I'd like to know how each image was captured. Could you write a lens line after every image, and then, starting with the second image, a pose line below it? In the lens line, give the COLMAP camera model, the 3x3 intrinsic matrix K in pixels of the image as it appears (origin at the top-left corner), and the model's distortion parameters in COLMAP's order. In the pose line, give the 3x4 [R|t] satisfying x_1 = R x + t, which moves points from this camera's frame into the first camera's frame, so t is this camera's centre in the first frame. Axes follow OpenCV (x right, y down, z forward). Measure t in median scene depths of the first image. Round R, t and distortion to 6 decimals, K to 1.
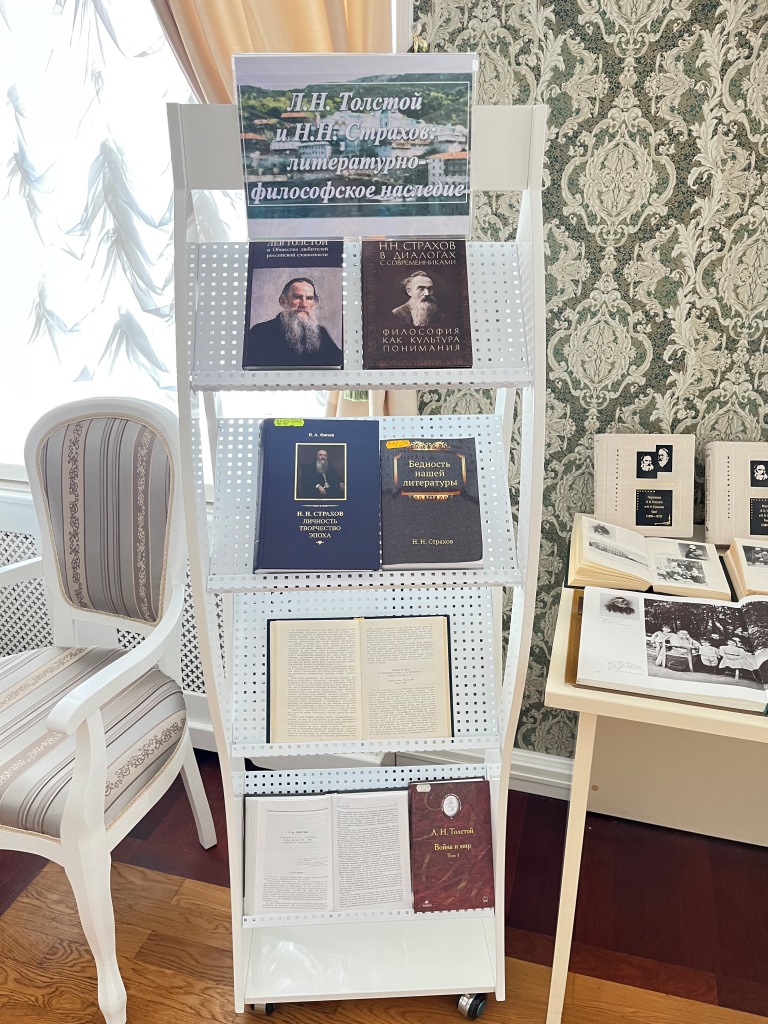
lens RADIAL K [[778.9, 0, 400.1], [0, 778.9, 511.3], [0, 0, 1]] dist [0.046401, -0.067434]
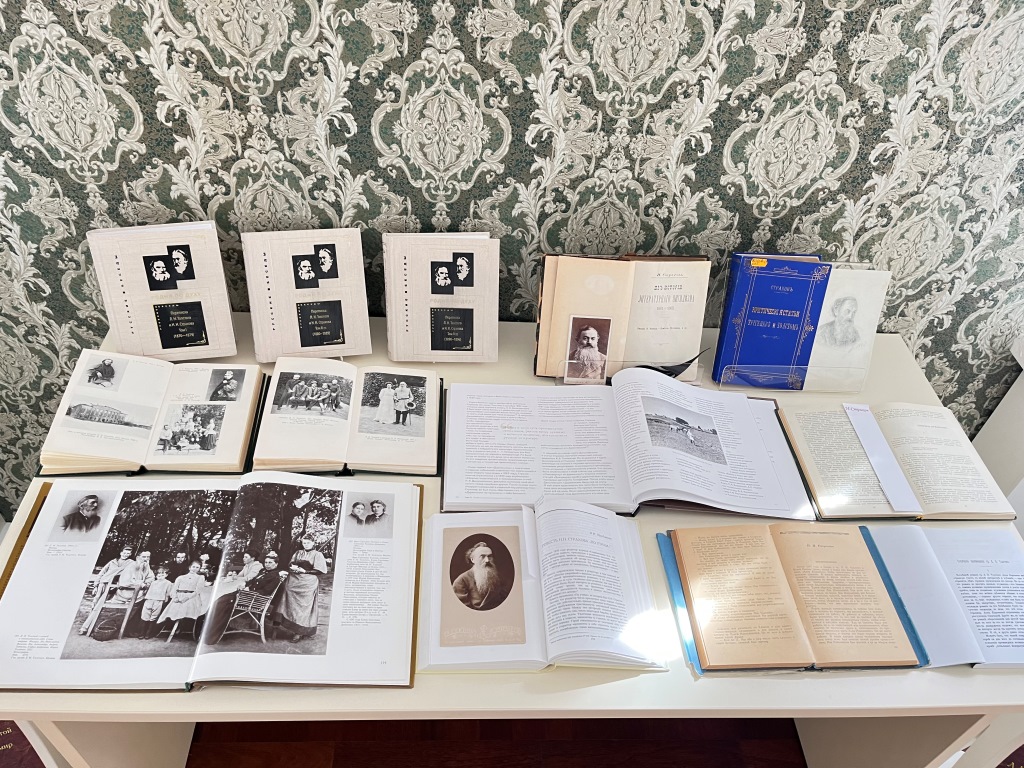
lens RADIAL K [[778.9, 0, 512.0], [0, 778.9, 384.0], [0, 0, 1]] dist [0.046401, -0.067434]
pose [[0.949923, -0.163514, 0.266287, 0.600805], [0.045612, 0.915593, 0.399510, -0.358115], [-0.309136, -0.367358, 0.877202, 0.253271]]
